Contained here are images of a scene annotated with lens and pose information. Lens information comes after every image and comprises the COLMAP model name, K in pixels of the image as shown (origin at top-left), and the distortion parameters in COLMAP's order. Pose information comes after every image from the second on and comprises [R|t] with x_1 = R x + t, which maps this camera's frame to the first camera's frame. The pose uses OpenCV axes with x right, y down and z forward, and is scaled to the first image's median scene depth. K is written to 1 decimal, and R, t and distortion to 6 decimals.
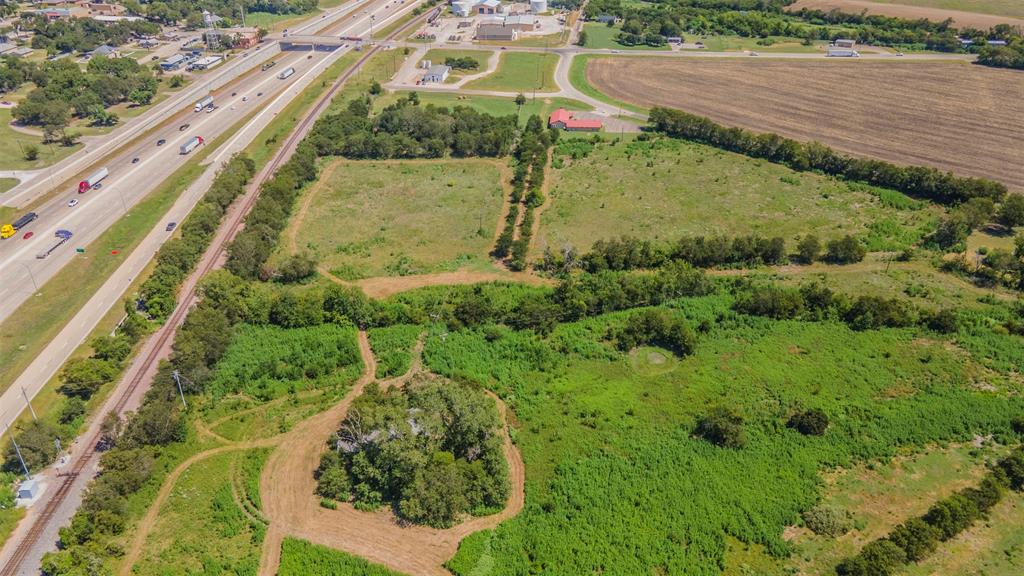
lens RADIAL K [[747.3, 0, 512.4], [0, 747.3, 289.9], [0, 0, 1]] dist [0.023707, 0.028028]
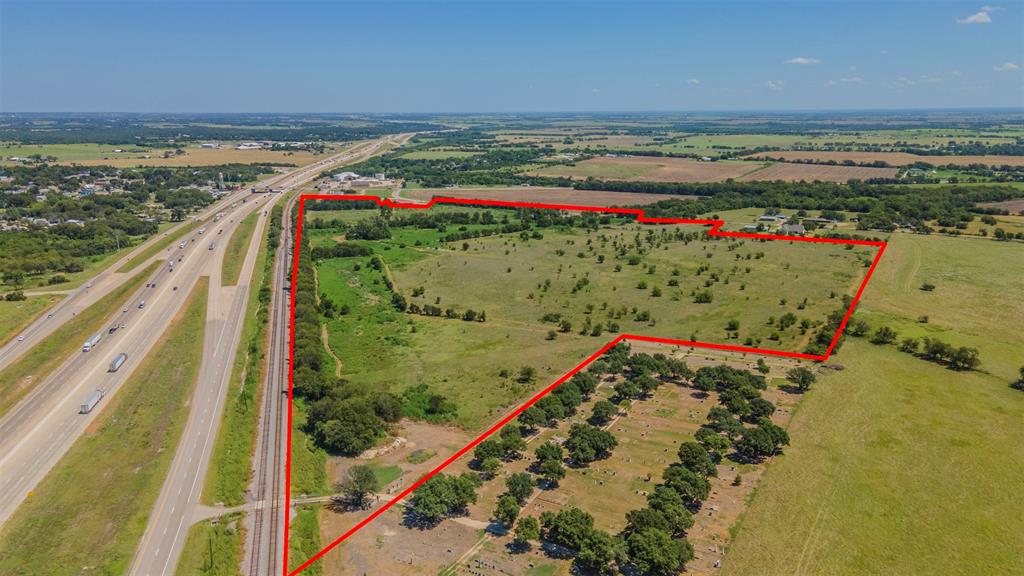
lens RADIAL K [[747.3, 0, 507.8], [0, 747.3, 286.9], [0, 0, 1]] dist [0.023707, 0.028028]
pose [[0.974788, -0.047022, 0.218124, -0.144196], [0.106579, 0.956942, -0.270007, 0.827159], [-0.196035, 0.286447, 0.937826, -1.447248]]
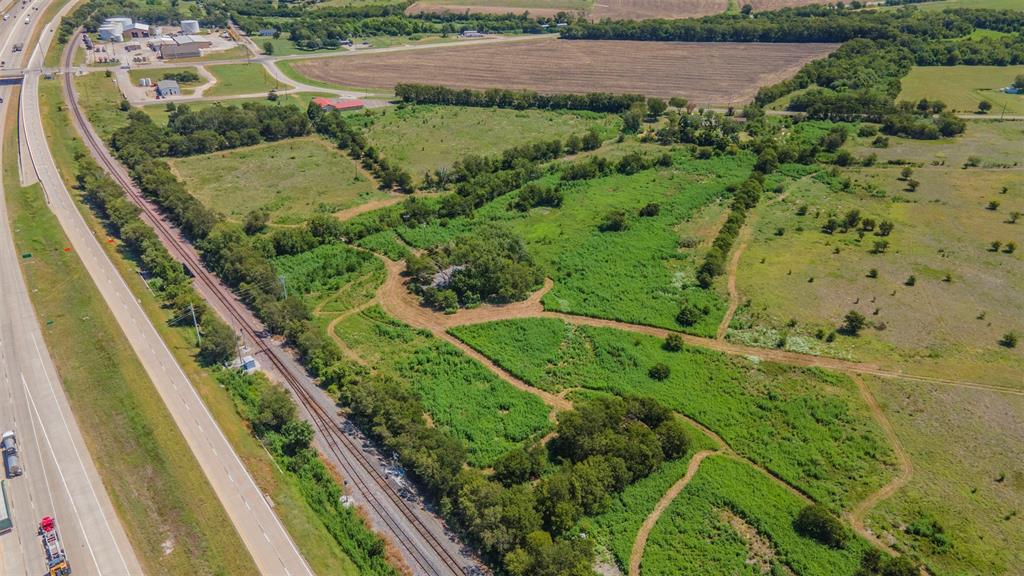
lens RADIAL K [[747.3, 0, 512.9], [0, 747.3, 284.1], [0, 0, 1]] dist [0.023707, 0.028028]
pose [[0.826759, -0.255375, 0.501251, -0.403139], [0.273903, 0.961013, 0.037840, 0.094699], [-0.491372, 0.106009, 0.864474, -0.173923]]
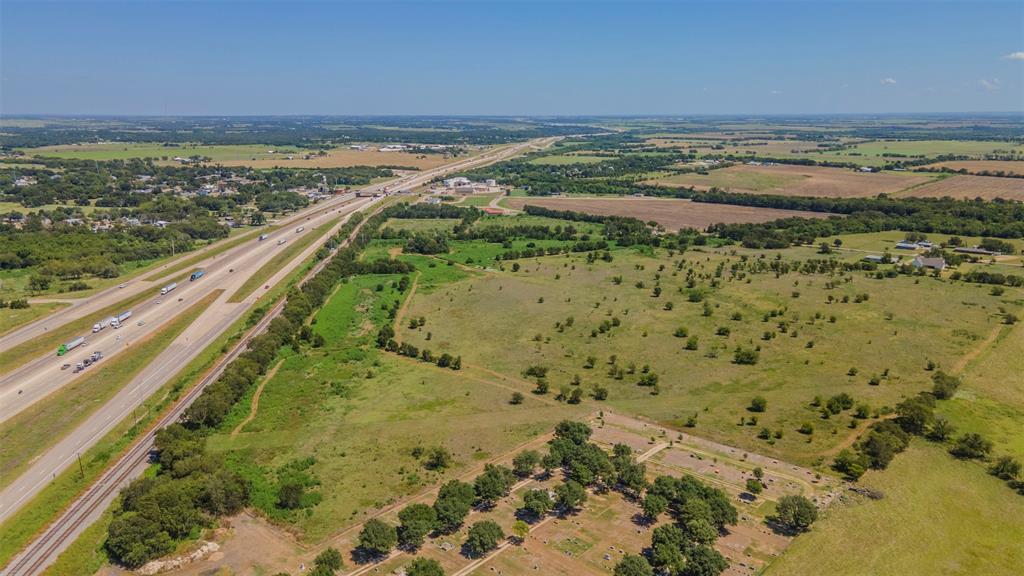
lens RADIAL K [[747.3, 0, 507.1], [0, 747.3, 285.7], [0, 0, 1]] dist [0.023707, 0.028028]
pose [[0.999972, 0.005841, 0.004617, 0.129829], [-0.004277, 0.958254, -0.285886, 0.732571], [-0.006094, 0.285858, 0.958253, -1.291068]]
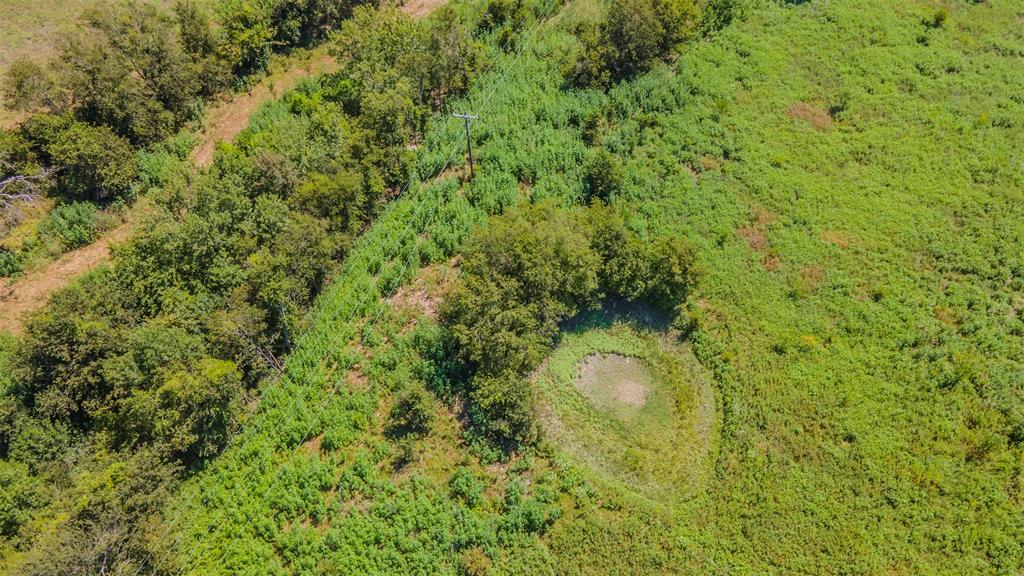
lens RADIAL K [[747.3, 0, 514.5], [0, 747.3, 287.1], [0, 0, 1]] dist [0.023707, 0.028028]
pose [[0.625089, -0.586882, 0.514619, 0.030771], [0.383805, 0.805192, 0.452062, -0.042322], [-0.679674, -0.085066, 0.728565, 0.492277]]
